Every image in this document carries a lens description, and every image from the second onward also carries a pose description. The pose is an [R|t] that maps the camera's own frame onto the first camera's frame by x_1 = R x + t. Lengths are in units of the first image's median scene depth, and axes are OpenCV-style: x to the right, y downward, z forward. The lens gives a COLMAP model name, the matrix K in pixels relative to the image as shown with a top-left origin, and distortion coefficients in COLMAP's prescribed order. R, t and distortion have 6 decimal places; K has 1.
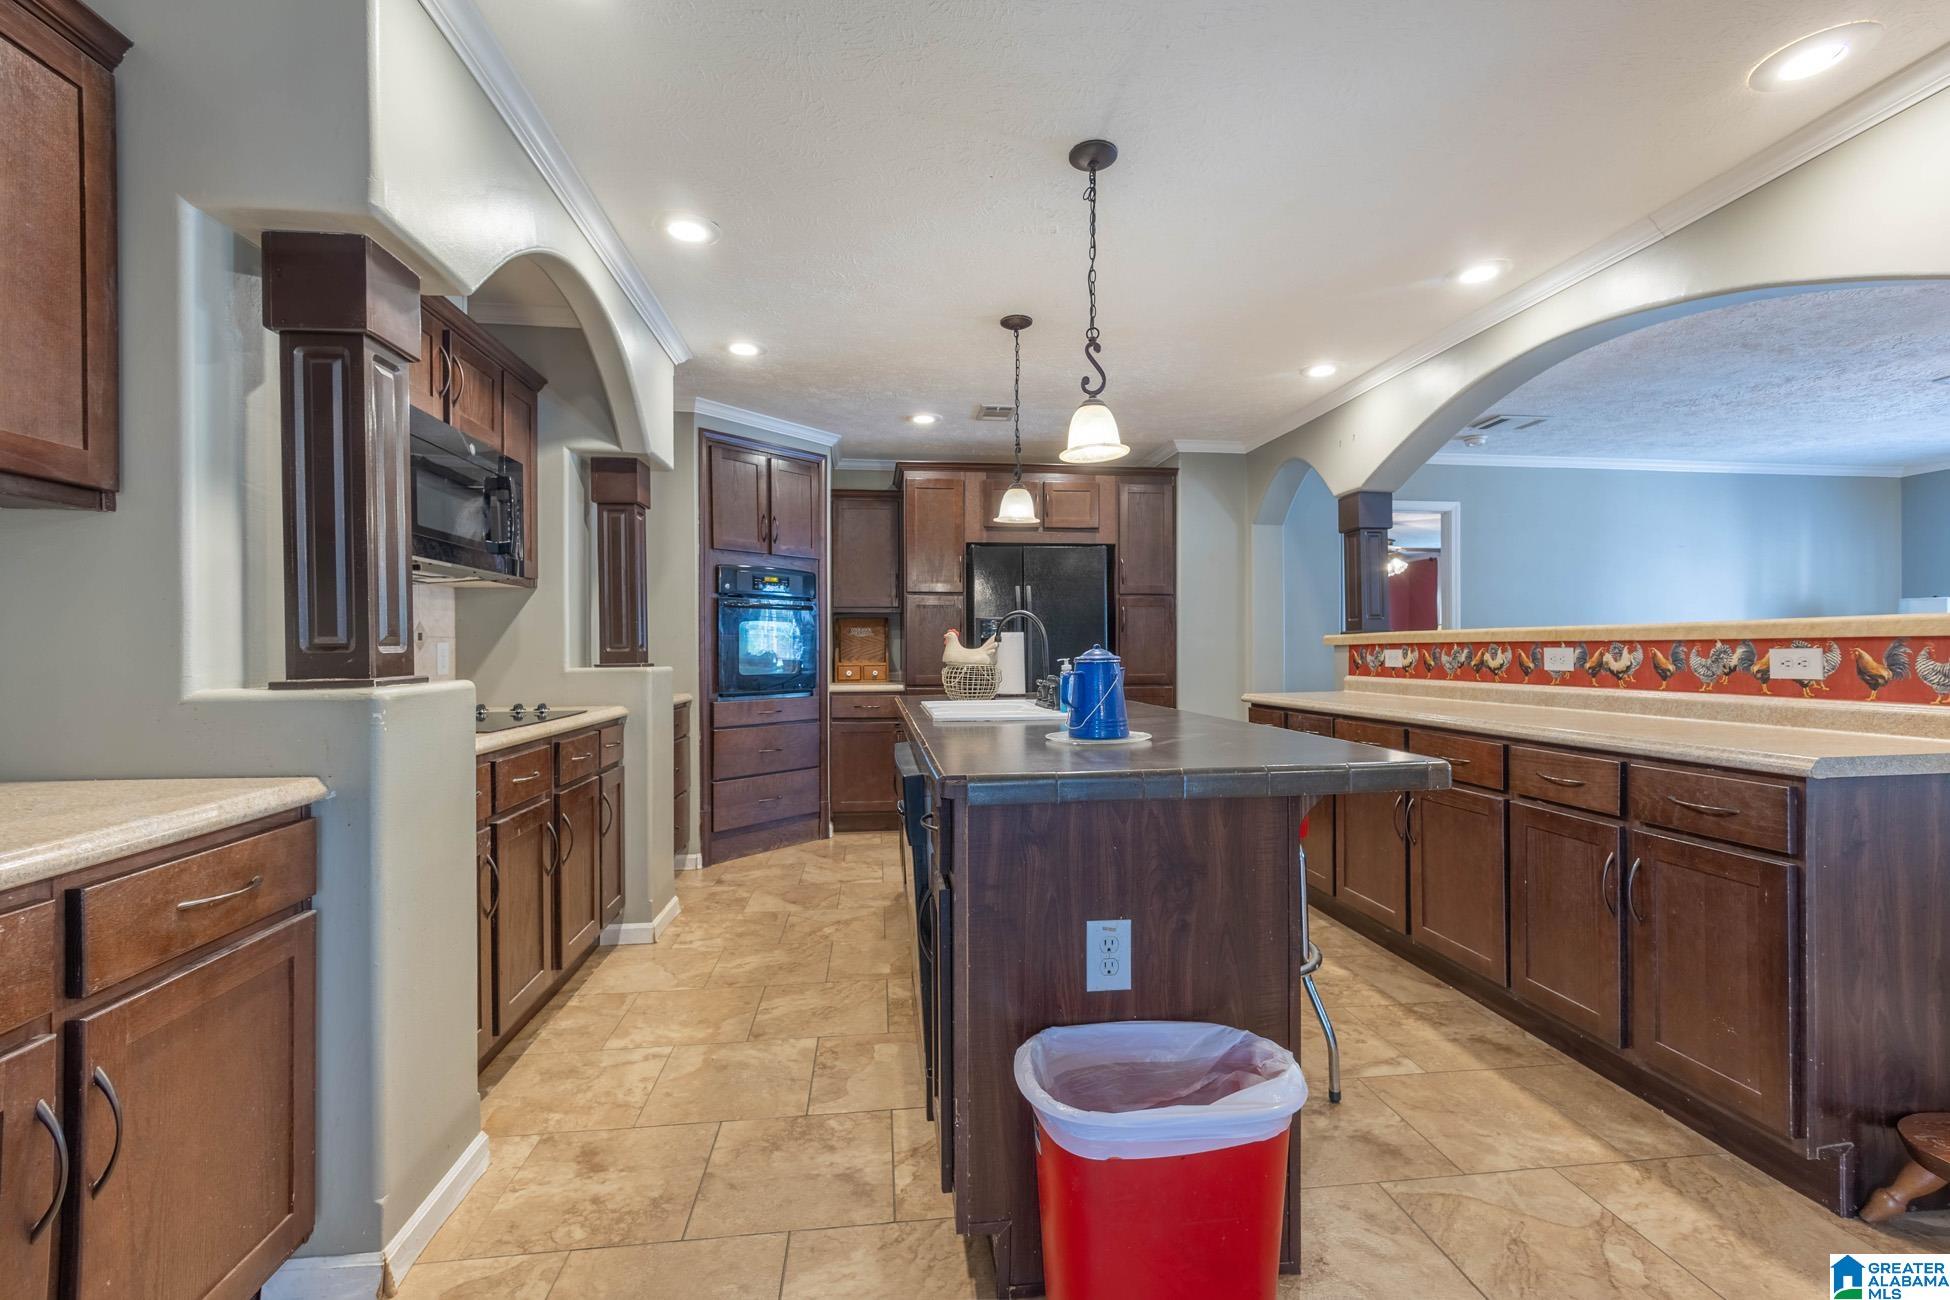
lens RADIAL K [[828.5, 0, 974.2], [0, 828.5, 653.6], [0, 0, 1]] dist [-0.004099, -0.000261]
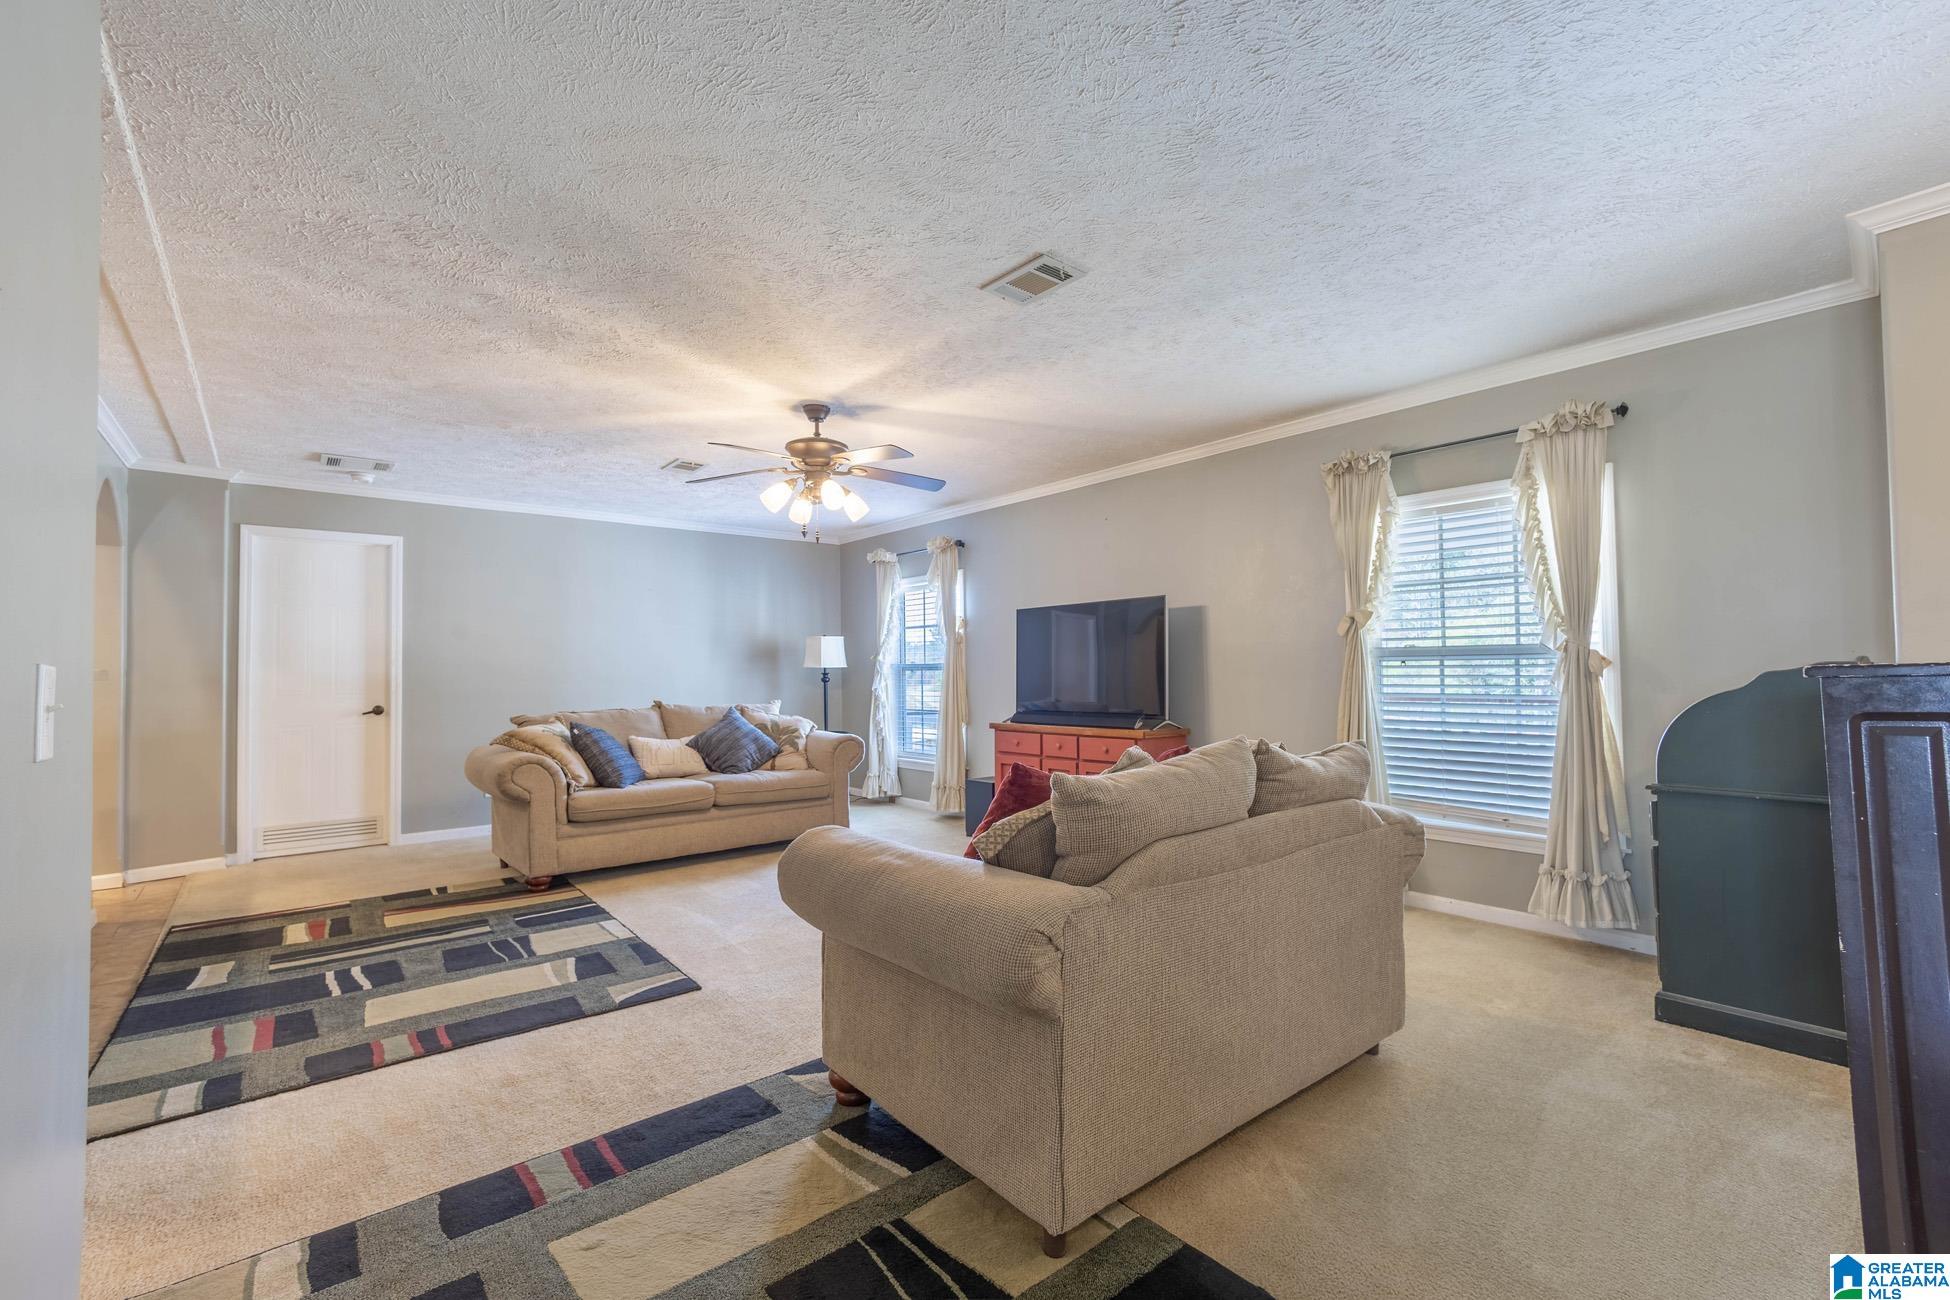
lens RADIAL K [[828.5, 0, 965.2], [0, 828.5, 651.3], [0, 0, 1]] dist [-0.004099, -0.000261]
pose [[0.835561, 0.003108, 0.549389, 1.074114], [0.014806, 0.999493, -0.028172, -0.004824], [-0.549199, 0.031673, 0.835091, -0.417541]]
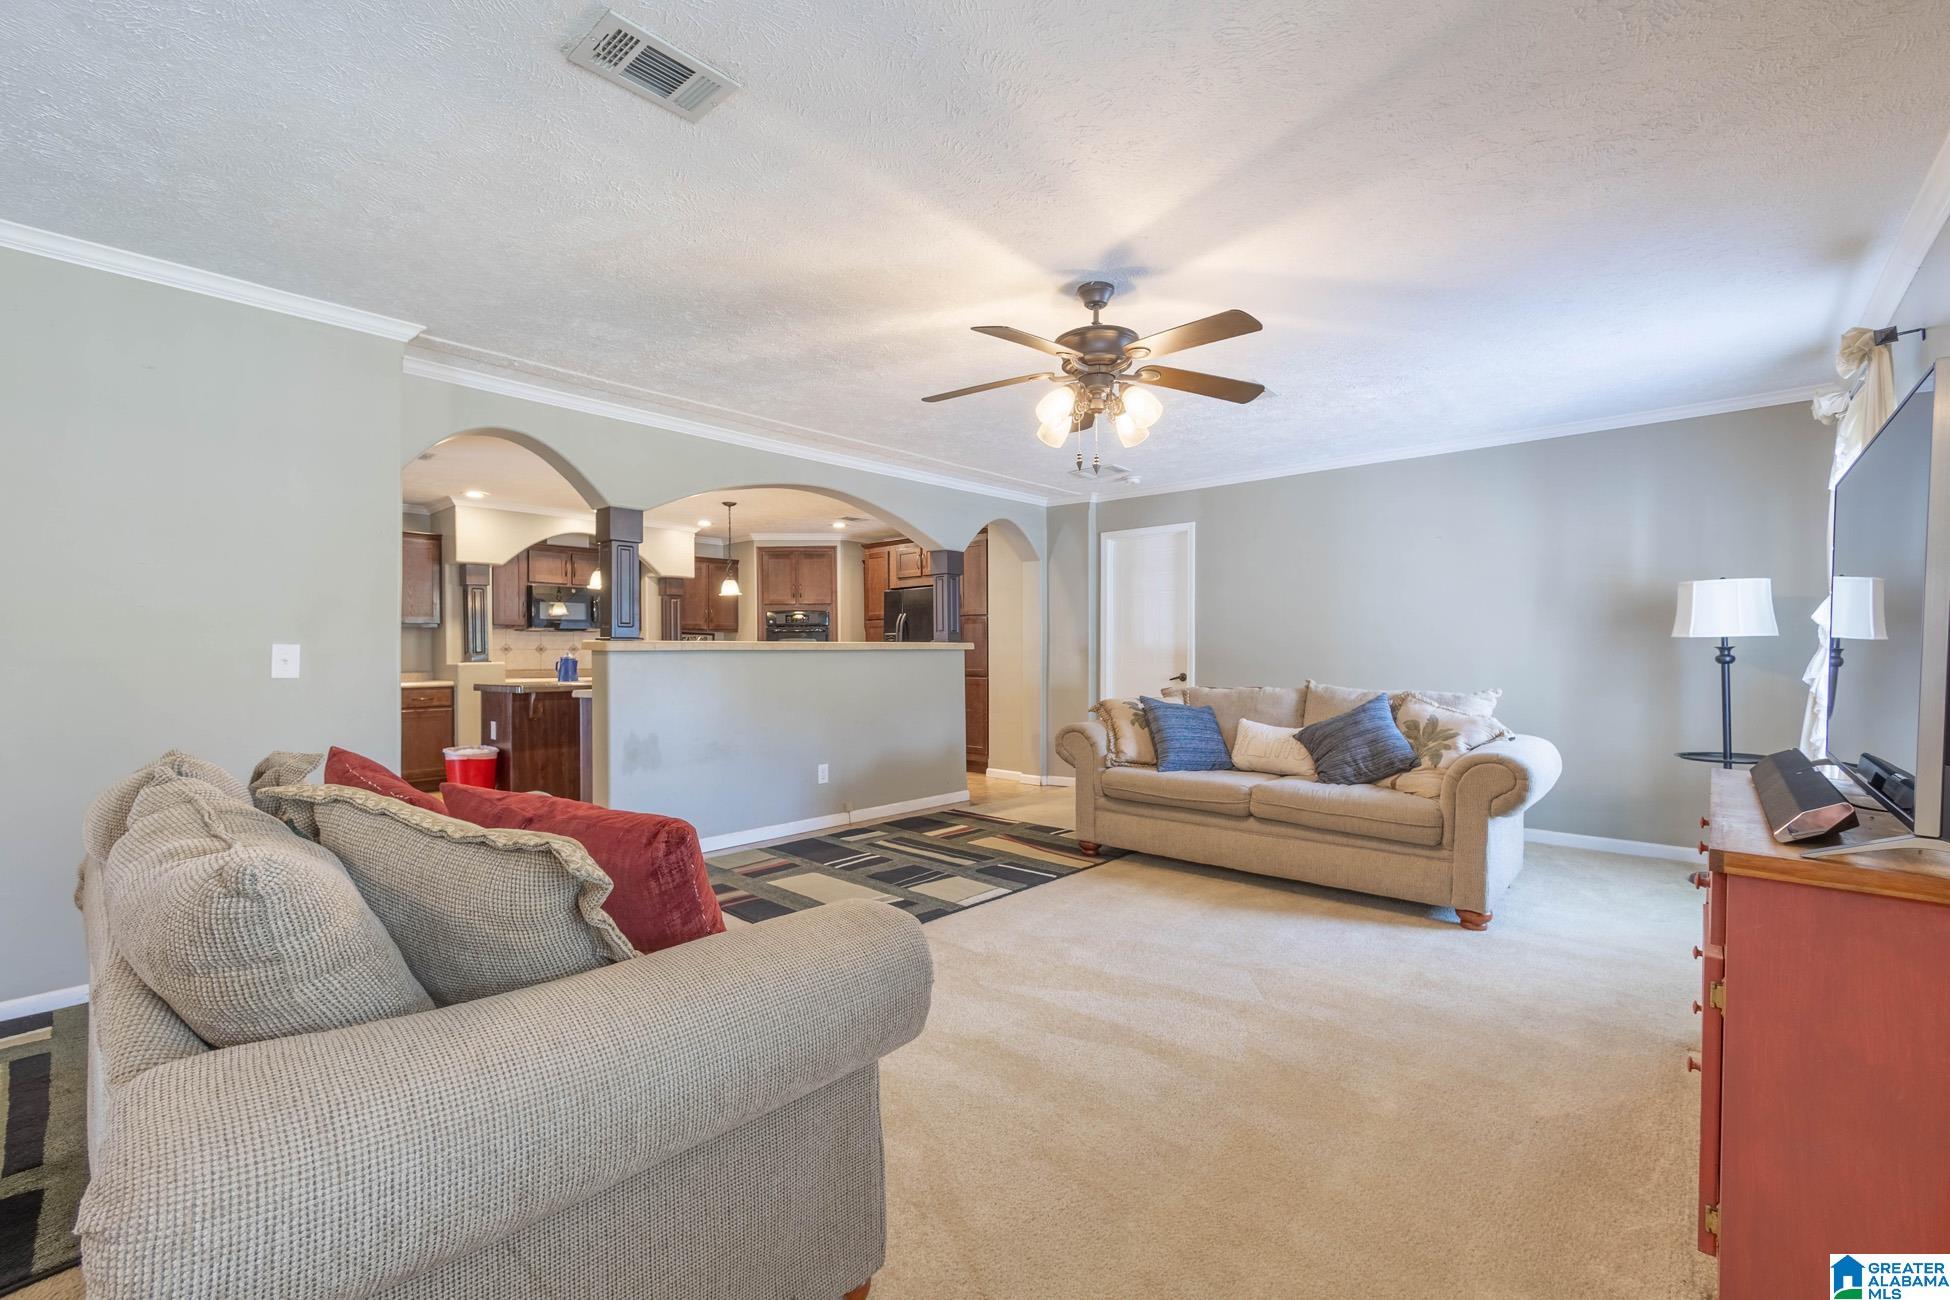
lens RADIAL K [[828.5, 0, 981.3], [0, 828.5, 657.1], [0, 0, 1]] dist [-0.004099, -0.000261]
pose [[0.664850, 0.003567, -0.746968, 2.202727], [0.000125, 0.999988, 0.004886, -0.006231], [0.746977, -0.003342, 0.664842, 0.042443]]
